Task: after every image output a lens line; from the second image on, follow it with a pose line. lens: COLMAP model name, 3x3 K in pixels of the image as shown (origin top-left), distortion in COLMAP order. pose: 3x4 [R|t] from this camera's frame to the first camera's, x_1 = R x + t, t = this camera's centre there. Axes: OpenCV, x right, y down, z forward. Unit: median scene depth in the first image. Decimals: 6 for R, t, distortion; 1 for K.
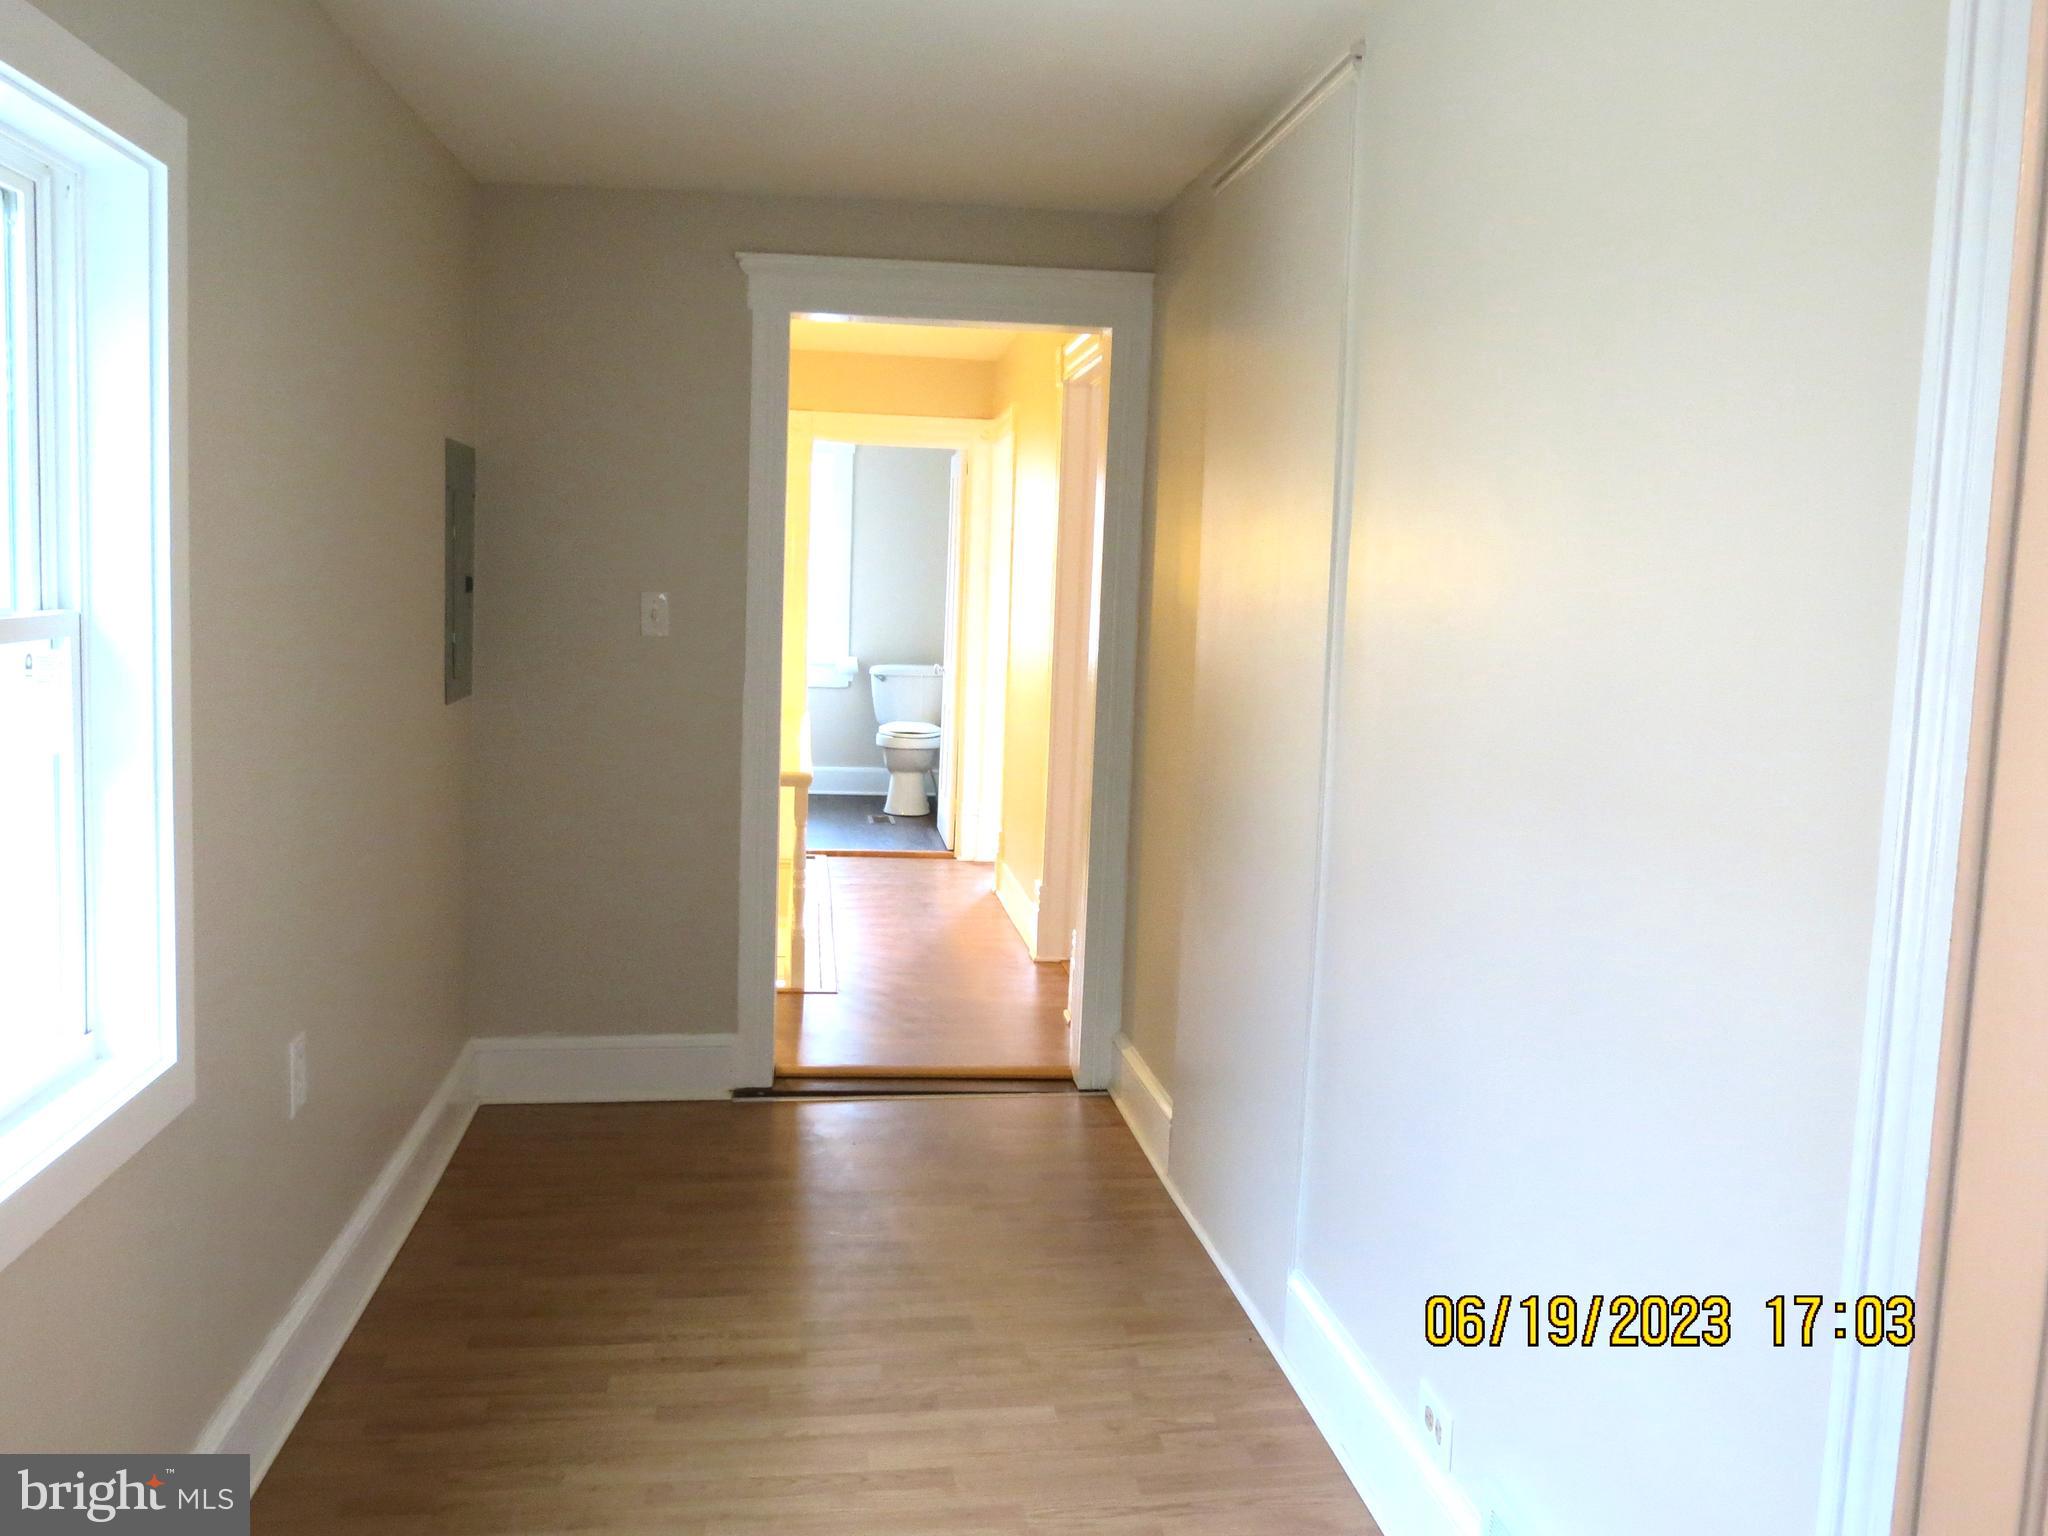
lens RADIAL K [[1781.3, 0, 1024.0], [0, 1781.3, 768.0], [0, 0, 1]] dist [-0.090129, 0.005463]
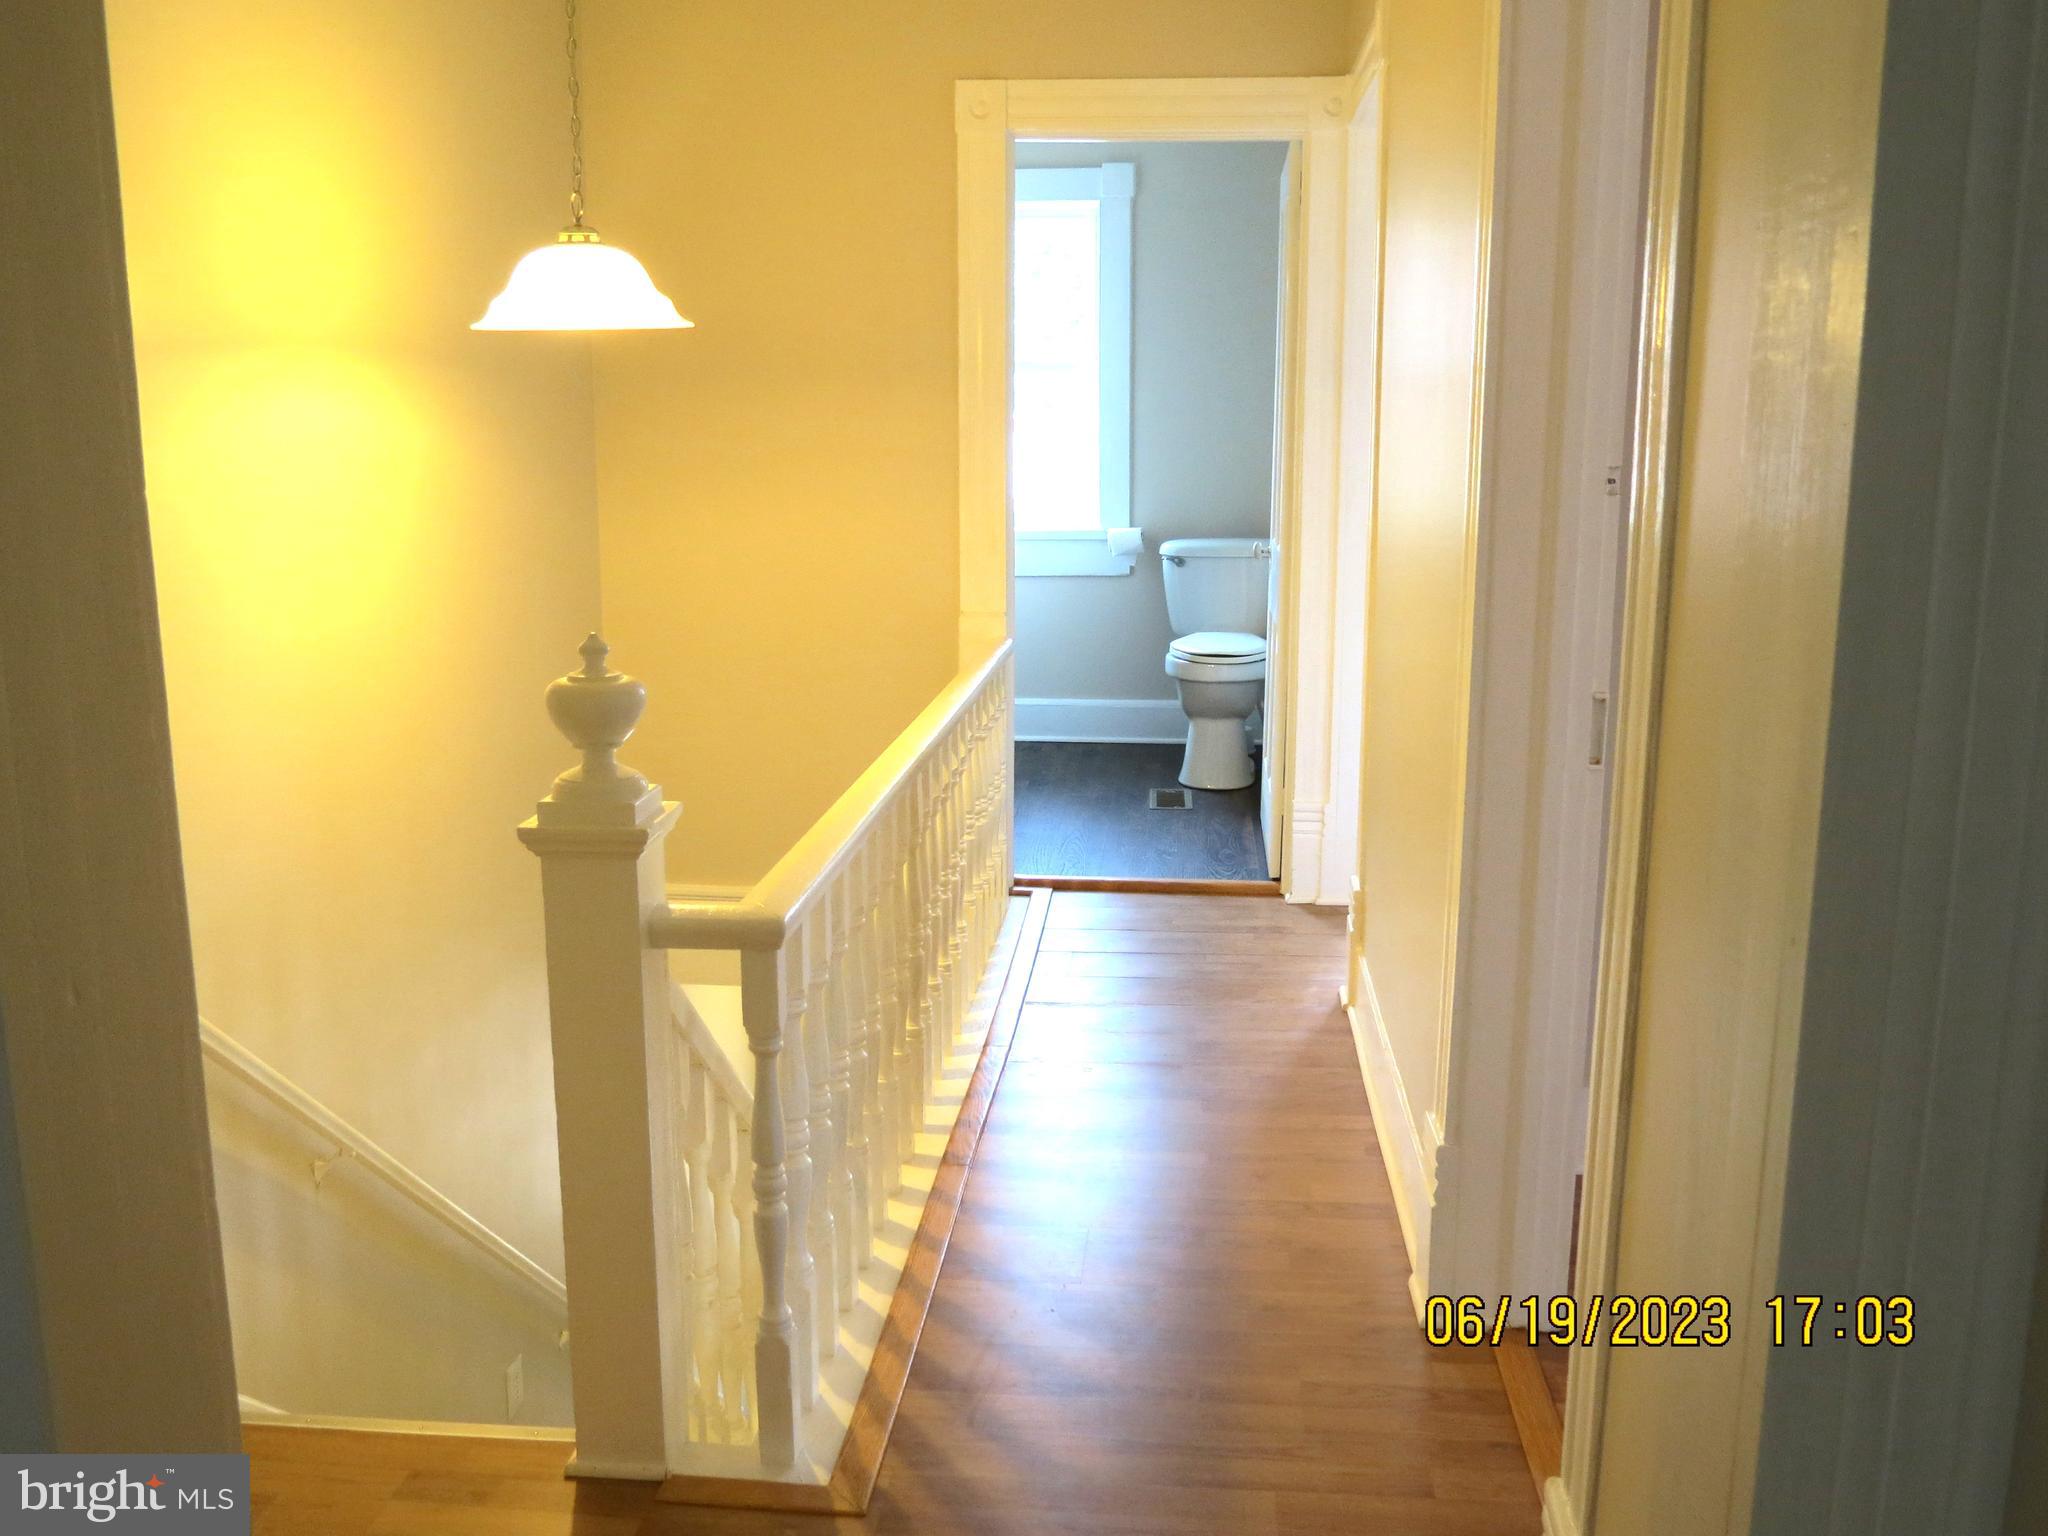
lens RADIAL K [[1781.3, 0, 1024.0], [0, 1781.3, 768.0], [0, 0, 1]] dist [-0.090129, 0.005463]
pose [[0.976290, 0.009497, -0.216257, 0.002301], [0.009292, 0.996278, 0.085701, -0.034565], [0.216266, -0.085678, 0.972568, 0.405504]]
